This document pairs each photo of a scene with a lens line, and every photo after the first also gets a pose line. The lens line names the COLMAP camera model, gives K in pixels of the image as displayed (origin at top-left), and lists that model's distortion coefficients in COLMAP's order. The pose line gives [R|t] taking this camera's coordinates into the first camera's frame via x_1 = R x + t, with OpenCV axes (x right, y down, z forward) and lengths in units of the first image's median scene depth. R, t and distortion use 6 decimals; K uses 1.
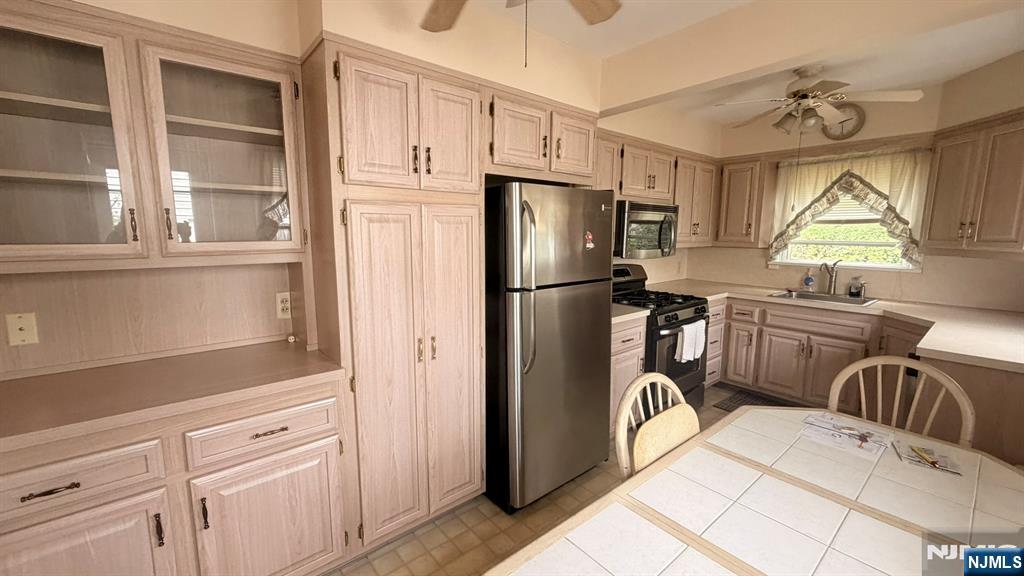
lens RADIAL K [[409.1, 0, 509.2], [0, 409.1, 286.0], [0, 0, 1]] dist [0.001560, 0.000535]
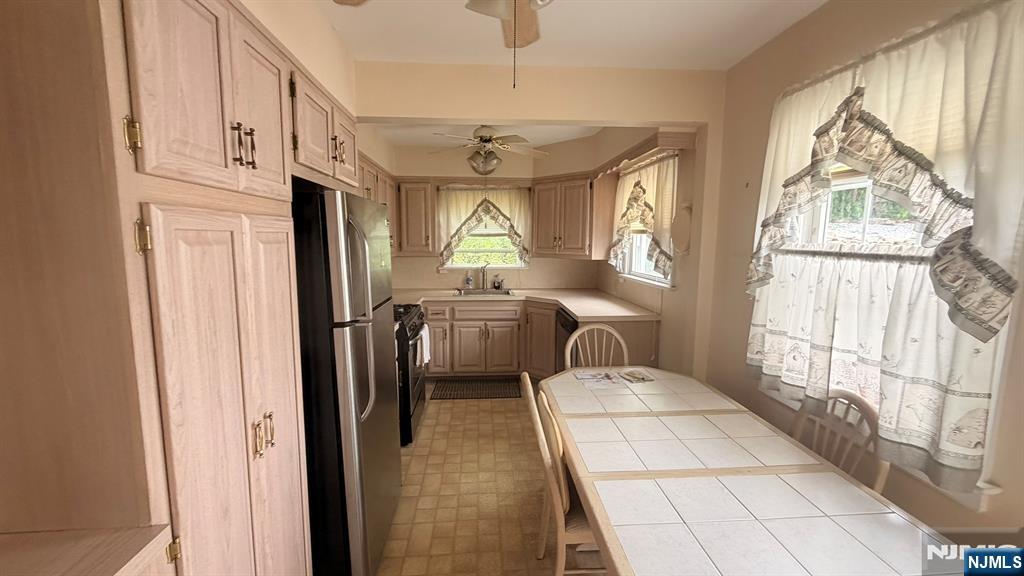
lens RADIAL K [[409.1, 0, 508.7], [0, 409.1, 288.1], [0, 0, 1]] dist [0.001560, 0.000535]
pose [[0.586298, -0.100086, 0.803889, -0.267998], [0.109614, 0.993014, 0.043688, -0.036692], [-0.802645, 0.062503, 0.593173, 0.158579]]
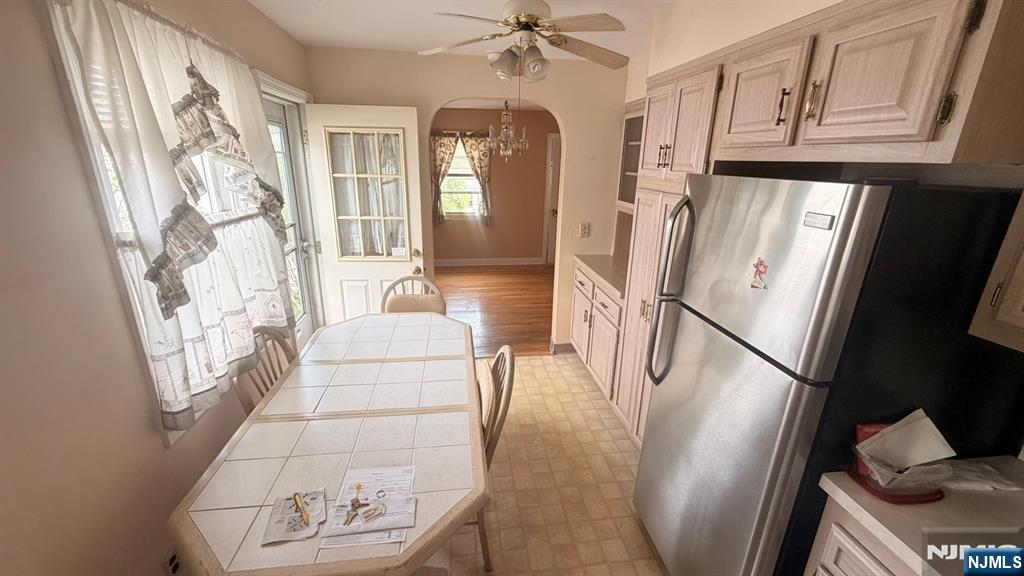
lens RADIAL K [[409.1, 0, 511.8], [0, 409.1, 286.9], [0, 0, 1]] dist [0.001560, 0.000535]
pose [[-0.516688, 0.240940, -0.821572, 0.570374], [-0.147123, 0.920327, 0.362427, -0.169436], [0.843438, 0.308134, -0.440074, 0.668731]]
